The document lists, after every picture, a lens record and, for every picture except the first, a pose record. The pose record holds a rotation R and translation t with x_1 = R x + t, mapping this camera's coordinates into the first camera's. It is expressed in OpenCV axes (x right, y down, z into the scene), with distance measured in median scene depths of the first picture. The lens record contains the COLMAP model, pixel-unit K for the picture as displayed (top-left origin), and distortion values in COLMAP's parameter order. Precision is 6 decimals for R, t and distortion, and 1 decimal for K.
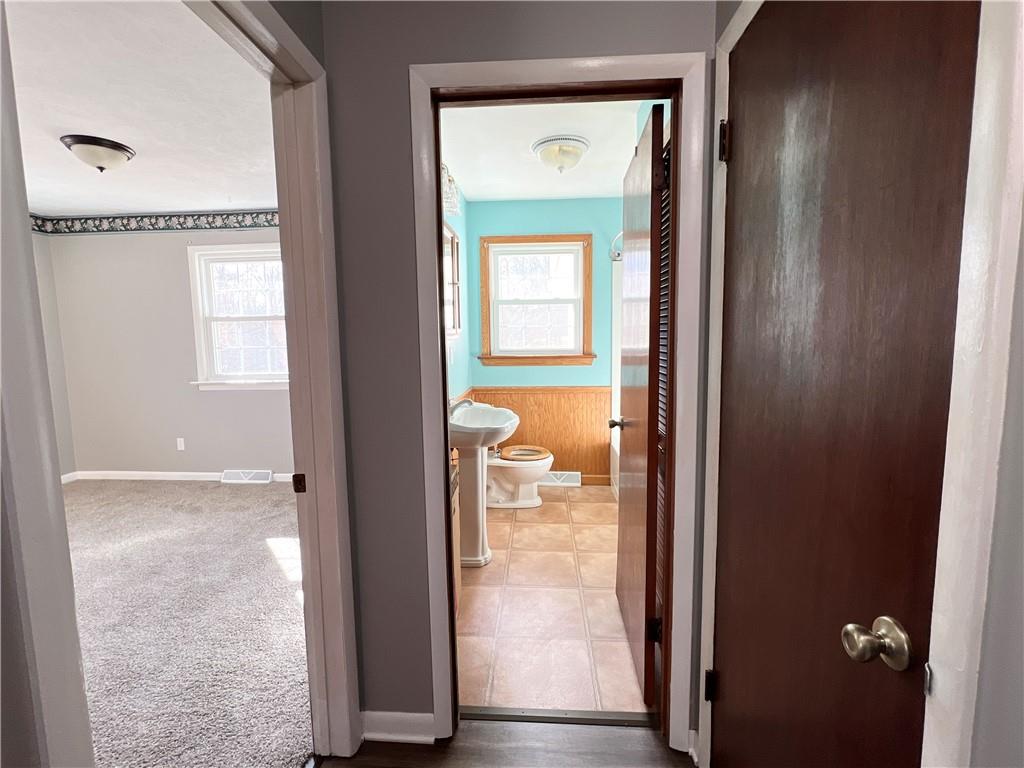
lens RADIAL K [[459.7, 0, 511.7], [0, 459.7, 380.7], [0, 0, 1]] dist [-0.004475, 0.000426]
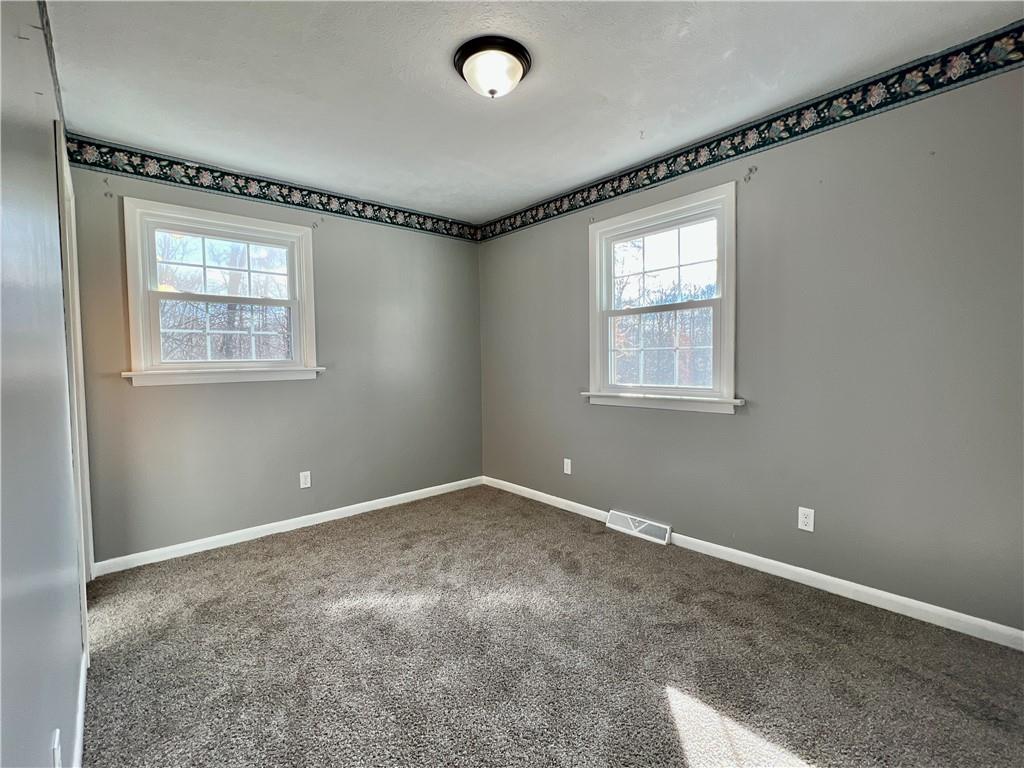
lens RADIAL K [[459.7, 0, 511.7], [0, 459.7, 380.7], [0, 0, 1]] dist [-0.004475, 0.000426]
pose [[0.708291, 0.036217, -0.704991, -0.229446], [-0.068167, 0.997525, -0.017241, 0.004985], [0.702622, 0.060268, 0.709007, 0.356702]]
